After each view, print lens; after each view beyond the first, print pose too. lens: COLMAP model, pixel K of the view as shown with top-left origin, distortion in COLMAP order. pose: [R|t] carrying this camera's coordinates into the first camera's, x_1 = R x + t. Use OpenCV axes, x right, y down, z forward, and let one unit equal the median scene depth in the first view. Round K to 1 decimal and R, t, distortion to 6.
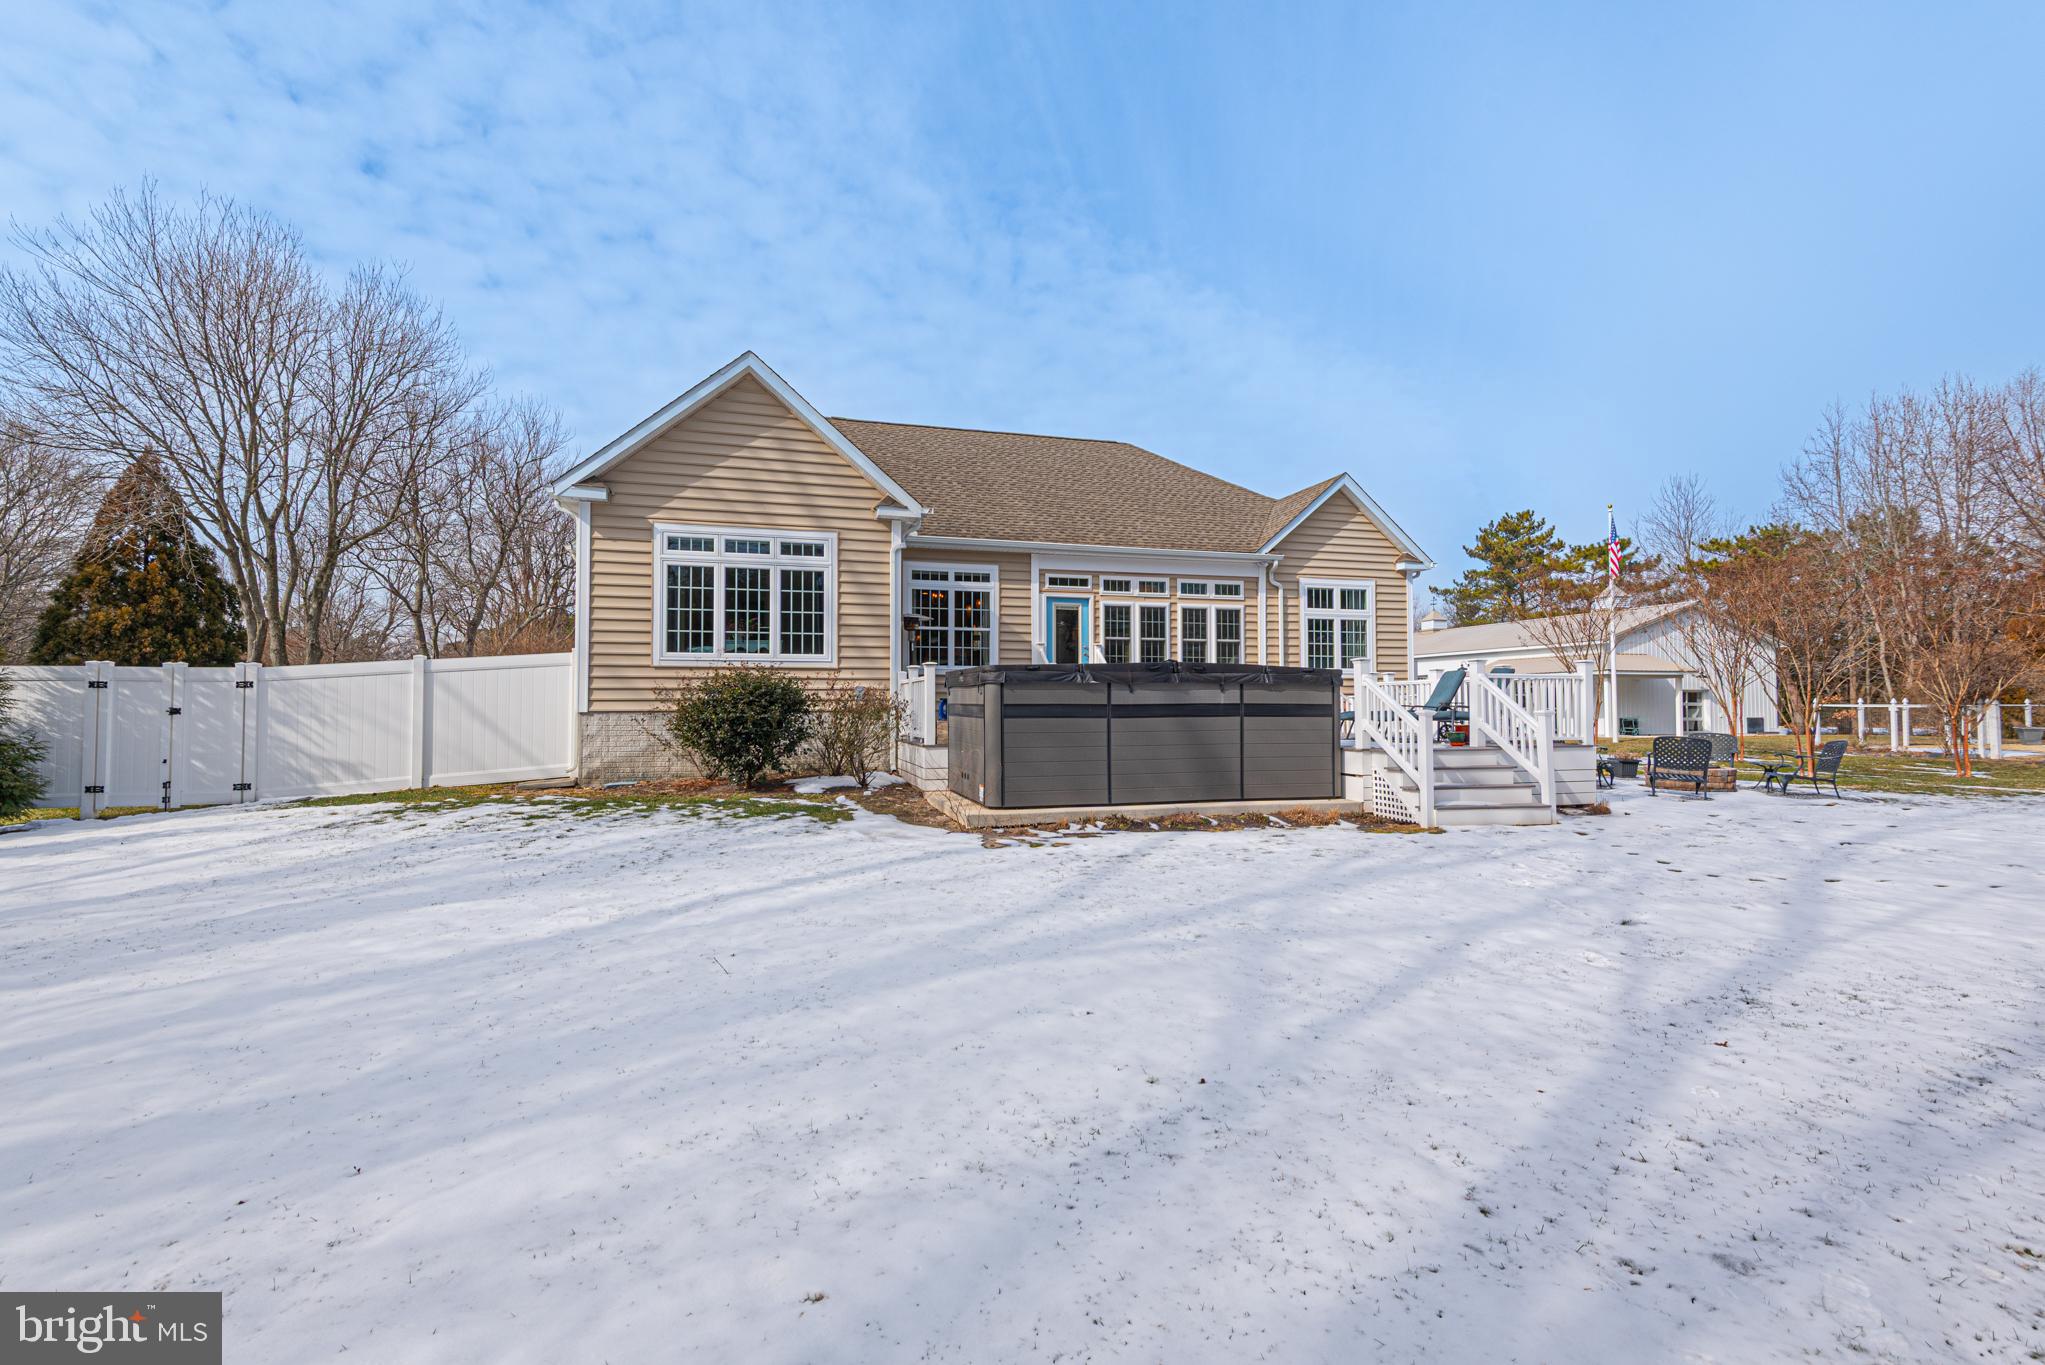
lens RADIAL K [[917.1, 0, 1042.1], [0, 917.1, 691.5], [0, 0, 1]] dist [0.034057, -0.017527]
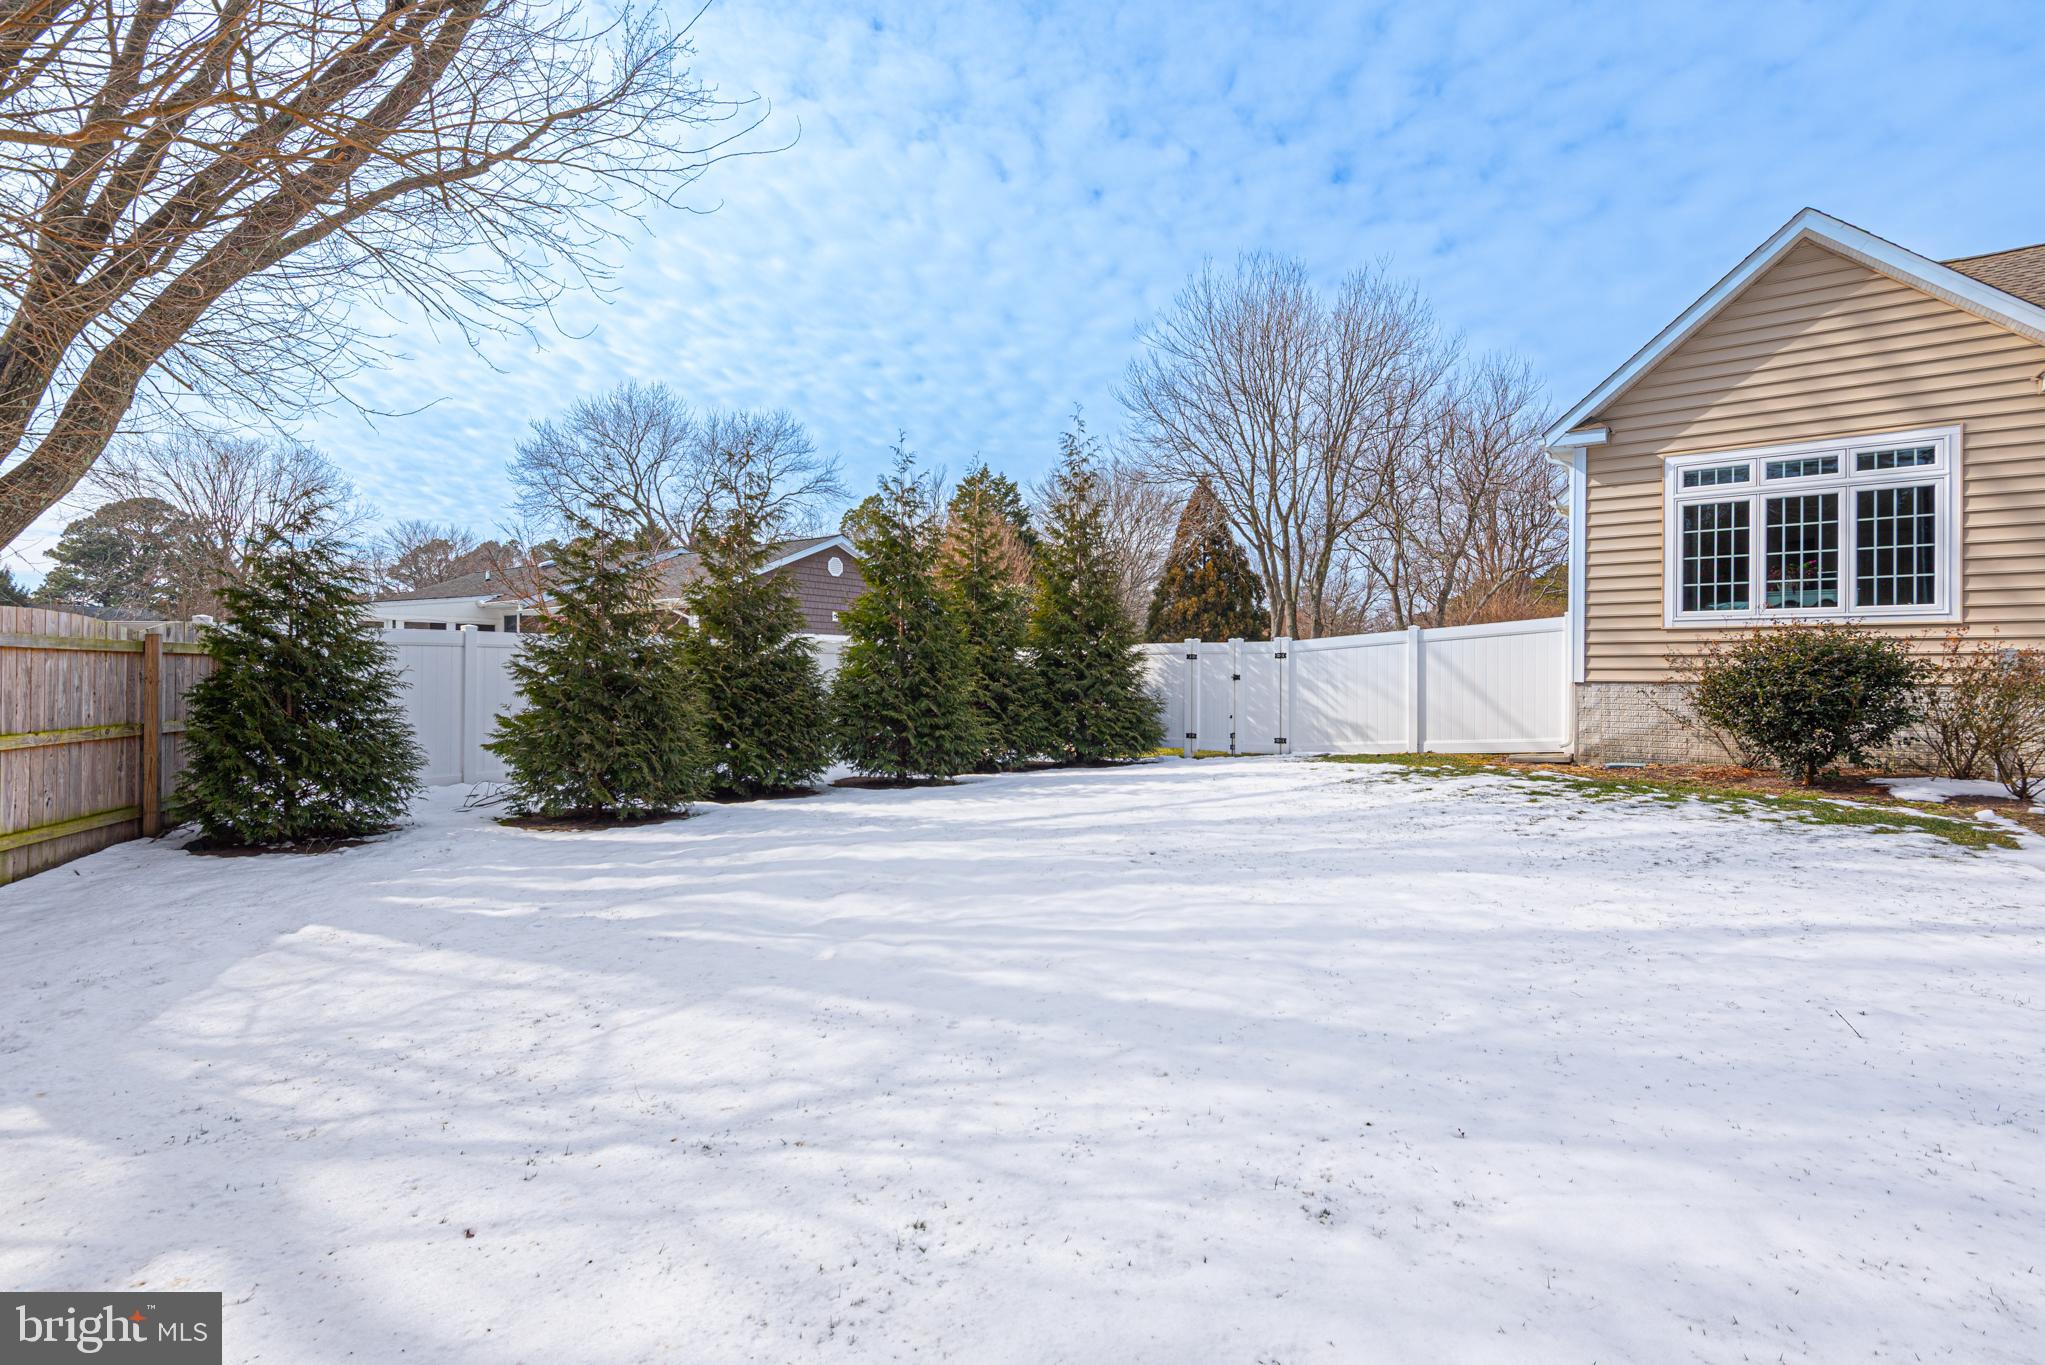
lens RADIAL K [[973.3, 0, 1033.8], [0, 973.3, 712.8], [0, 0, 1]] dist [0.004669, -0.000297]
pose [[0.590983, 0.037462, -0.805814, -0.036439], [0.006313, 0.998676, 0.051058, 0.000172], [0.806659, -0.035262, 0.589964, 0.003472]]
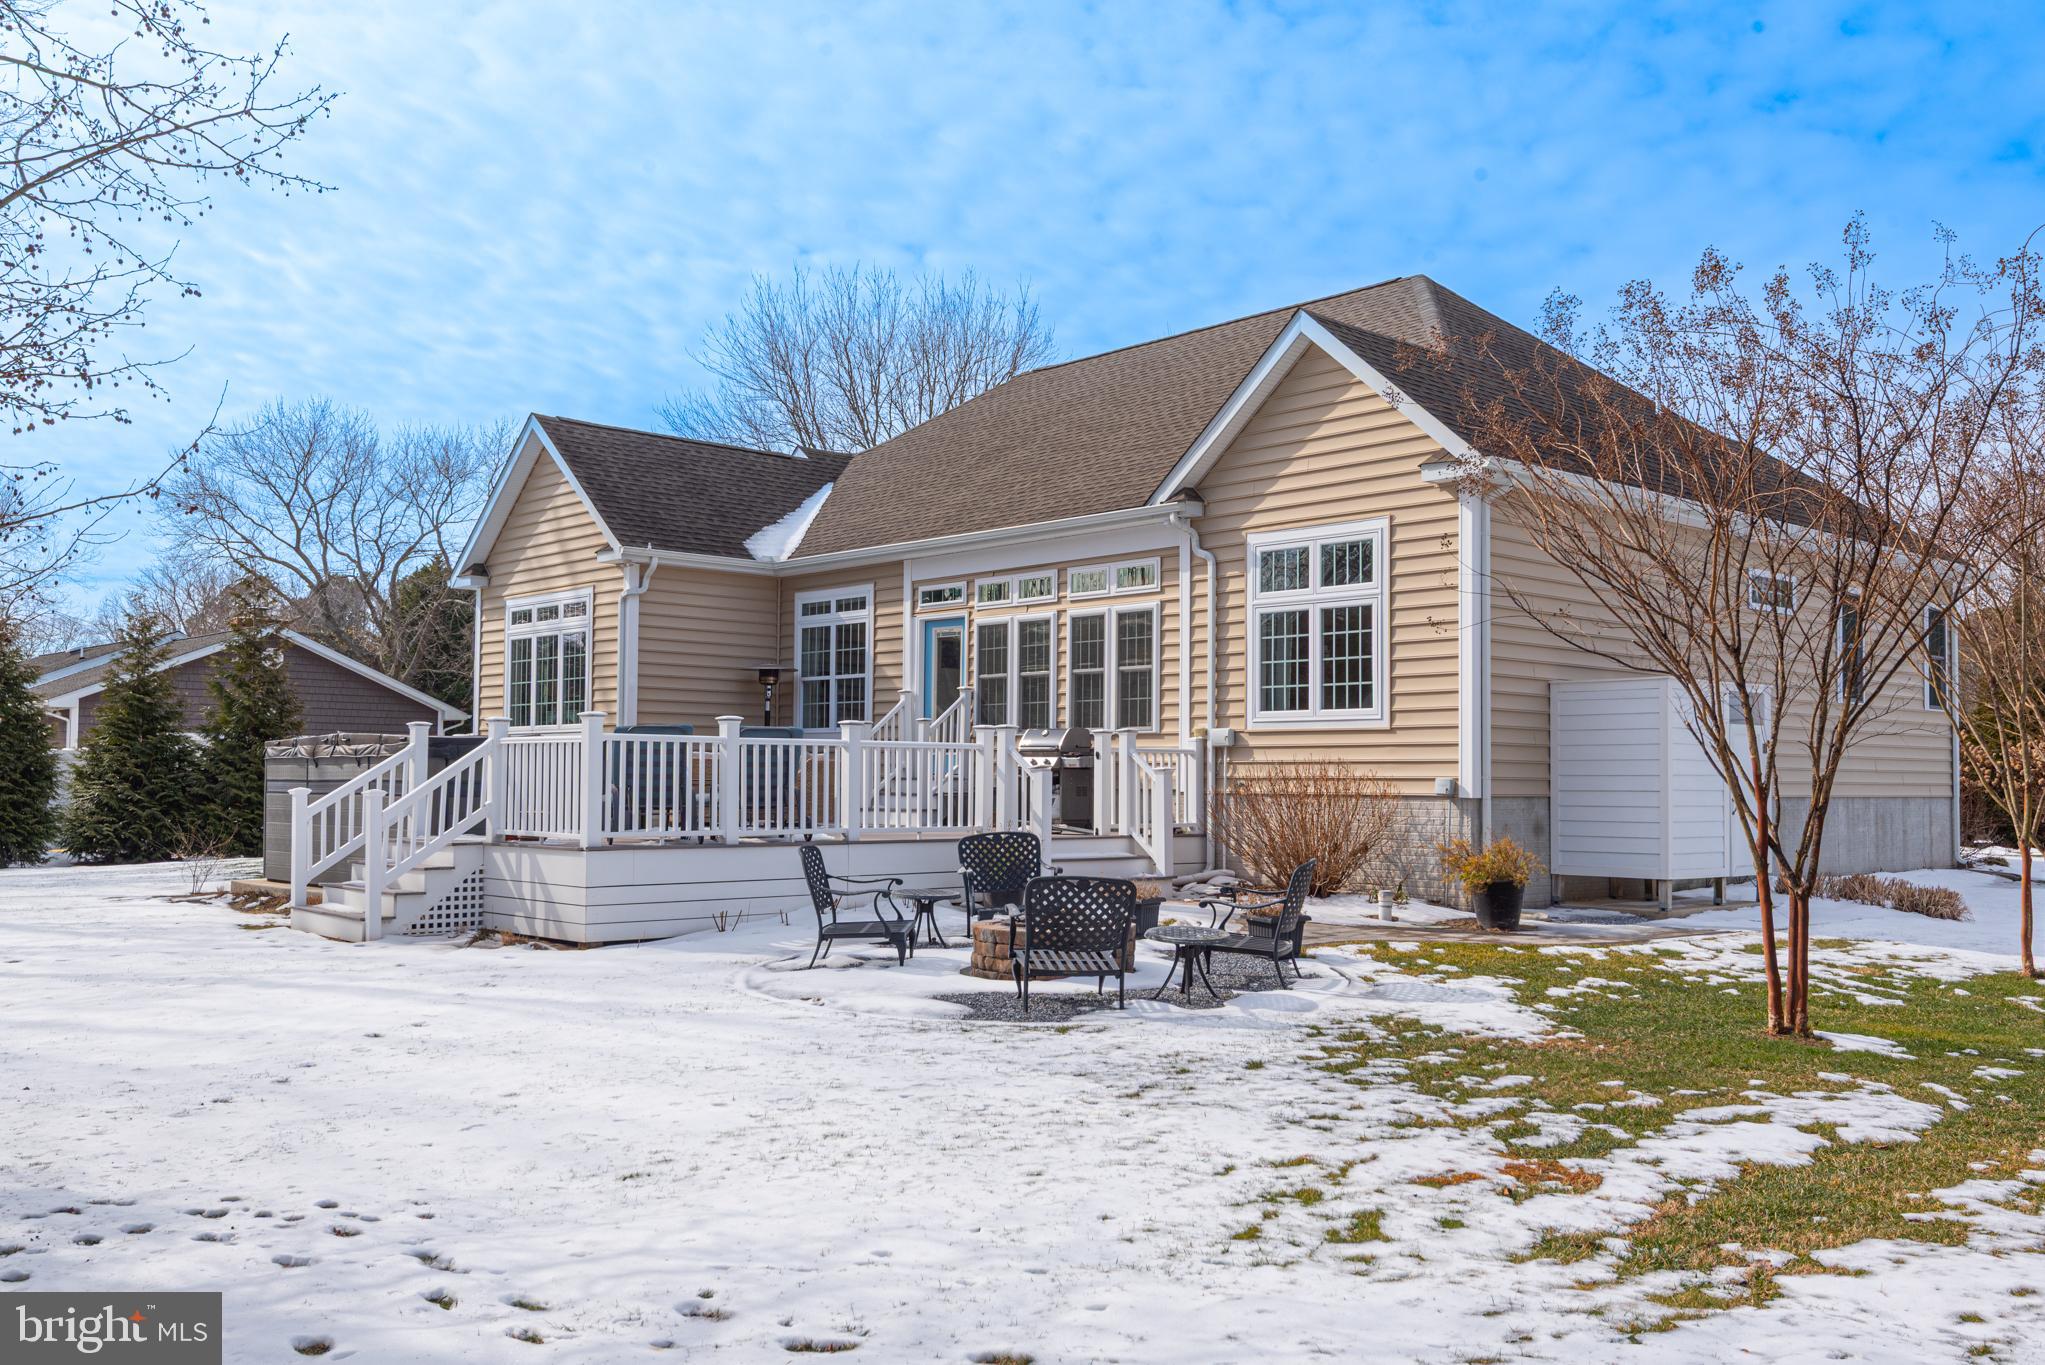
lens RADIAL K [[1748.5, 0, 1028.6], [0, 1748.5, 730.4], [0, 0, 1]] dist [0.030159, 0.001185]
pose [[0.442031, -0.020420, -0.896767, 1.563112], [0.008862, 0.999791, -0.018397, 0.001159], [0.896956, 0.000185, 0.442120, 0.666498]]
